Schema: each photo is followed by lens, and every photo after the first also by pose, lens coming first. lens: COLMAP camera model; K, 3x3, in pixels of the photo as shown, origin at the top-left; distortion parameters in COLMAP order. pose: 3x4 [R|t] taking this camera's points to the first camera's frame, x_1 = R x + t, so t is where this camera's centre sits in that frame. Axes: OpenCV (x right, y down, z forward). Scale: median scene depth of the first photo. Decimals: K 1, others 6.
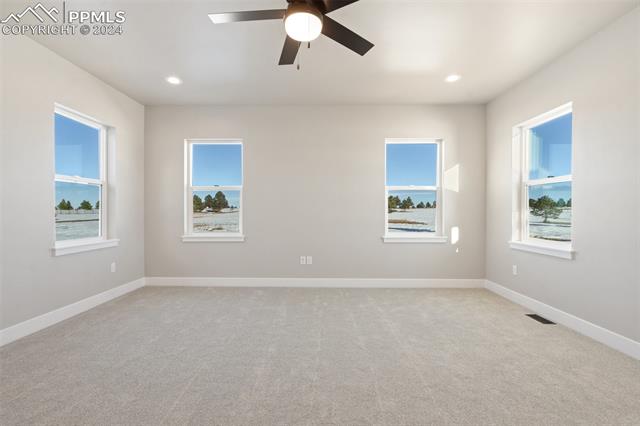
lens RADIAL K [[294.0, 0, 322.1], [0, 294.0, 214.4], [0, 0, 1]] dist [-0.002540, 0.001039]
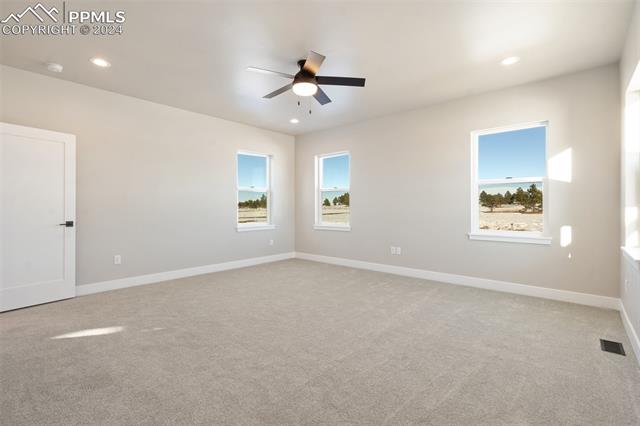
lens RADIAL K [[294.0, 0, 319.0], [0, 294.0, 206.4], [0, 0, 1]] dist [-0.002540, 0.001039]
pose [[0.763763, -0.003443, -0.645488, 0.457757], [-0.004067, 0.999940, -0.010146, -0.000034], [0.645484, 0.010374, 0.763703, -0.057271]]
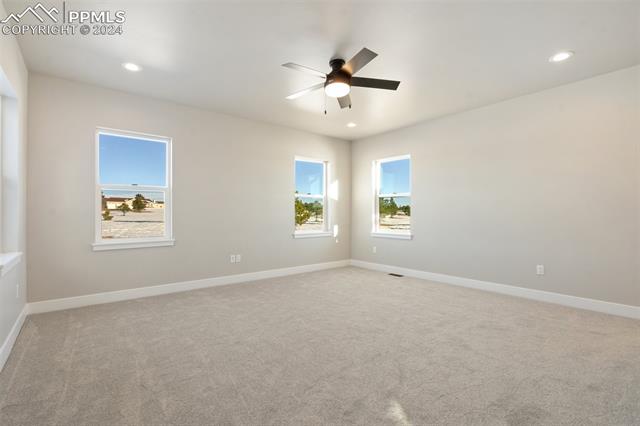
lens RADIAL K [[294.0, 0, 317.6], [0, 294.0, 216.4], [0, 0, 1]] dist [-0.002540, 0.001039]
pose [[0.768383, -0.007015, 0.639952, -0.526414], [0.005882, 0.999975, 0.003900, -0.003008], [-0.639963, 0.000768, 0.768405, -0.034894]]
